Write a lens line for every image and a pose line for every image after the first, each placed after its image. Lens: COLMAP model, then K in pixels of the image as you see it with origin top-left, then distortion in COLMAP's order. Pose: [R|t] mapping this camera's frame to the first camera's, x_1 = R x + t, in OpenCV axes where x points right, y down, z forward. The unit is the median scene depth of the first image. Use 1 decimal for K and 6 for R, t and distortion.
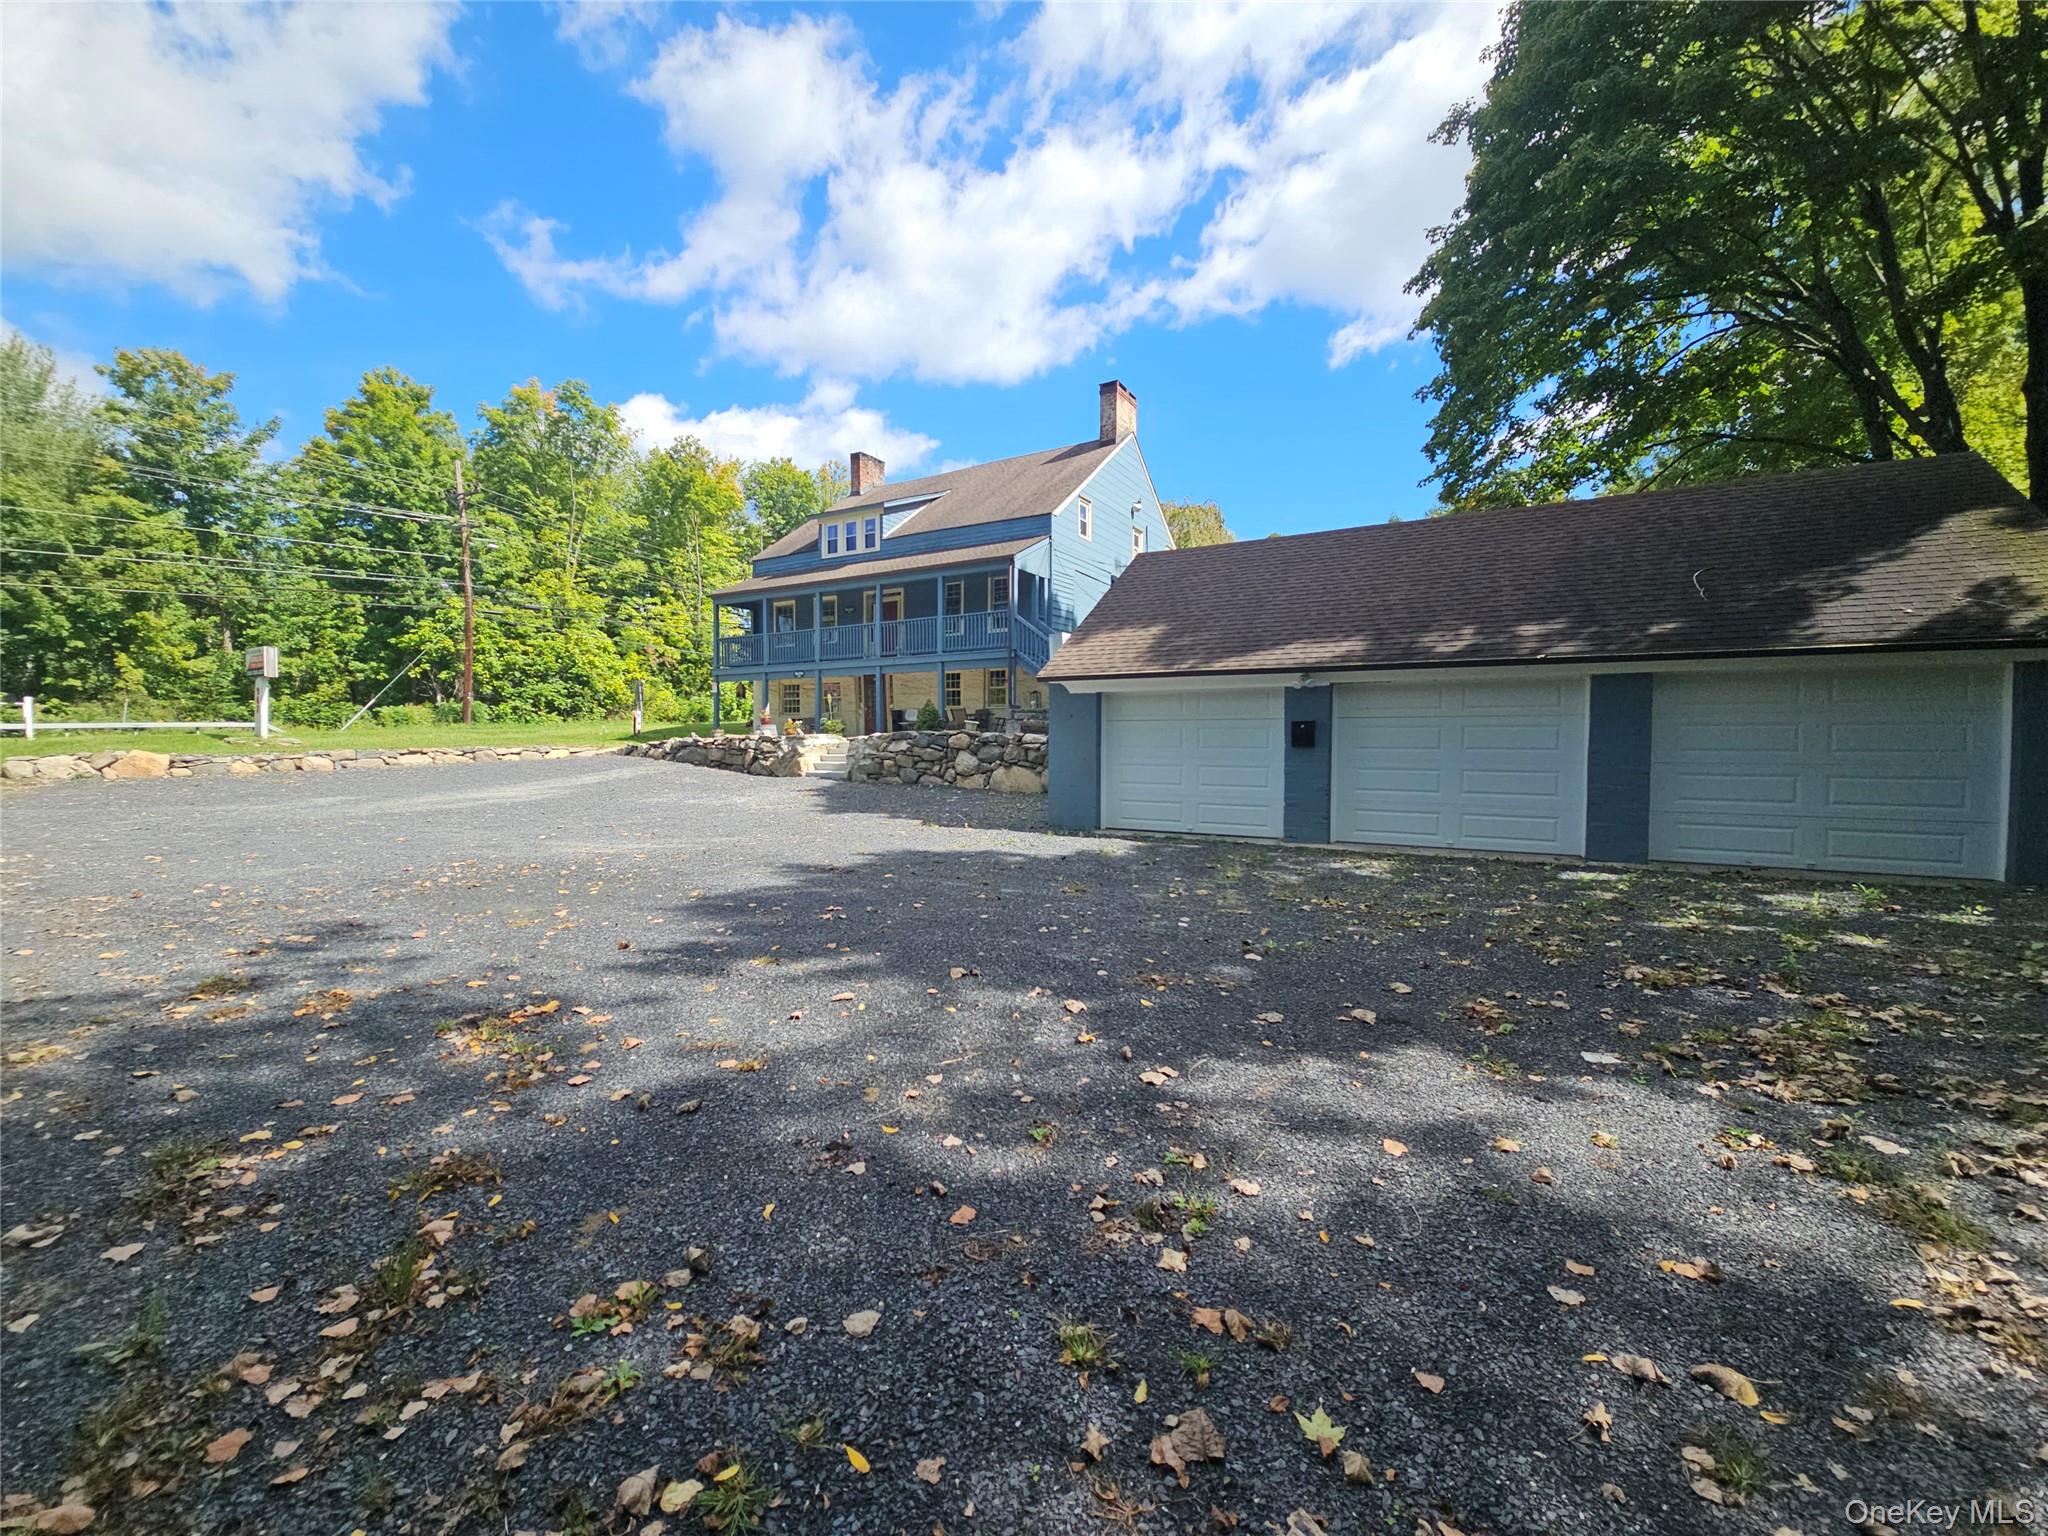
lens RADIAL K [[821.7, 0, 1017.2], [0, 821.7, 774.9], [0, 0, 1]] dist [0.013641, -0.008634]
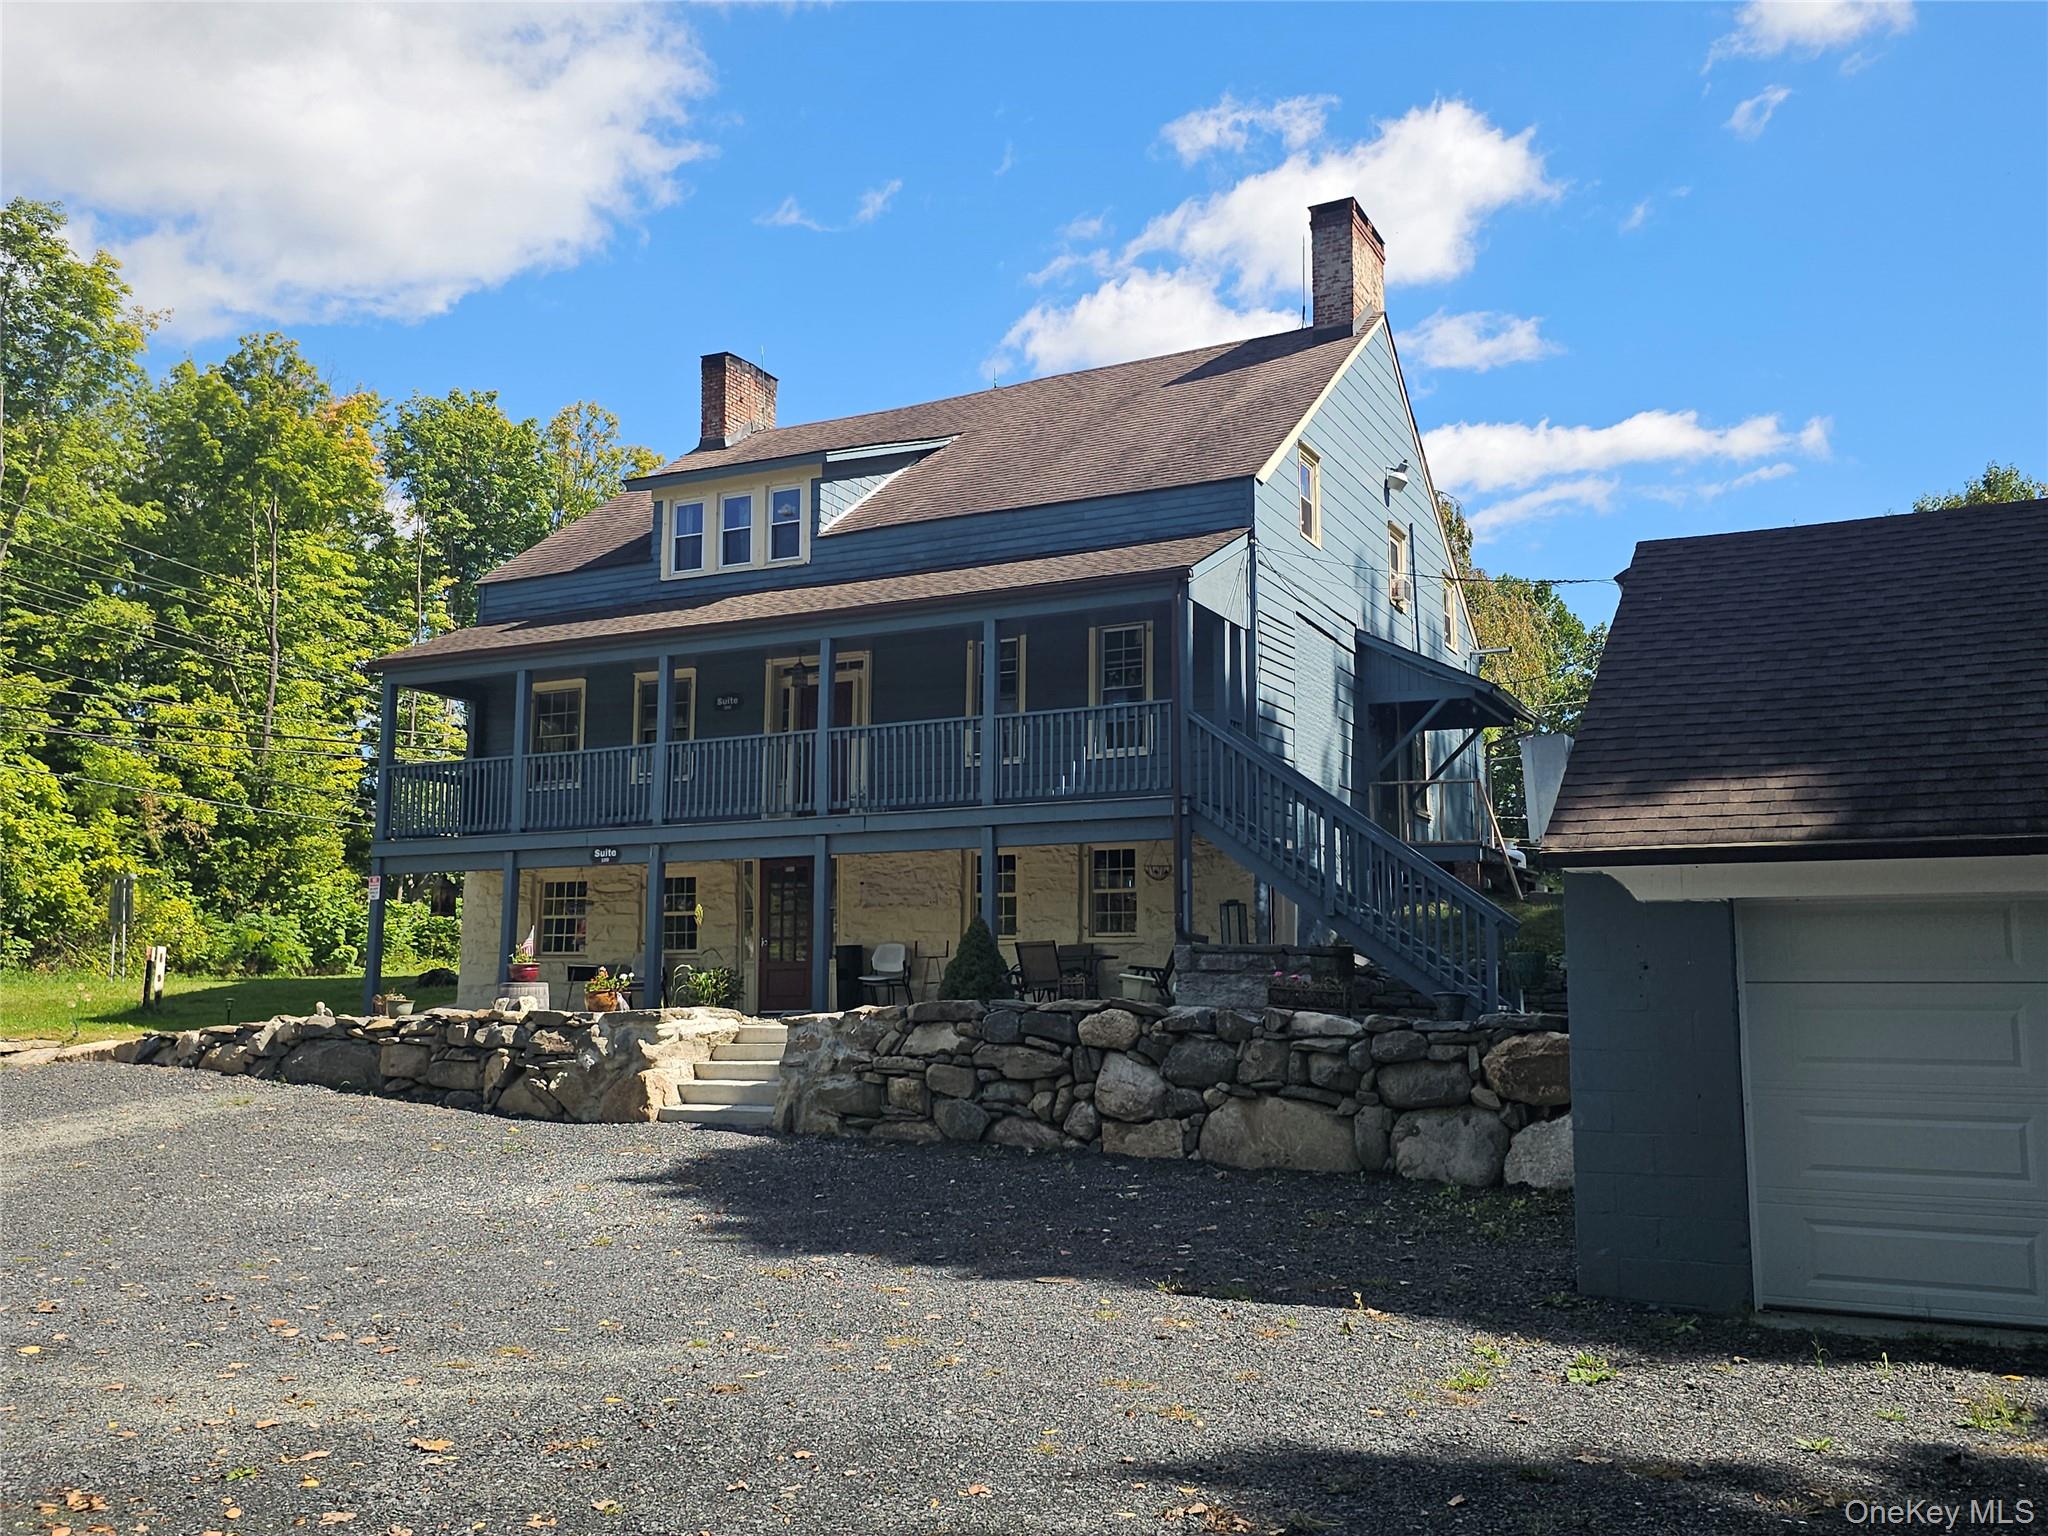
lens RADIAL K [[1765.5, 0, 1003.2], [0, 1765.5, 778.4], [0, 0, 1]] dist [0.082738, -0.099390]
pose [[0.998432, 0.012776, 0.054498, -0.084821], [-0.003059, 0.984602, -0.174784, -0.006235], [-0.055892, 0.174343, 0.983097, 0.096484]]
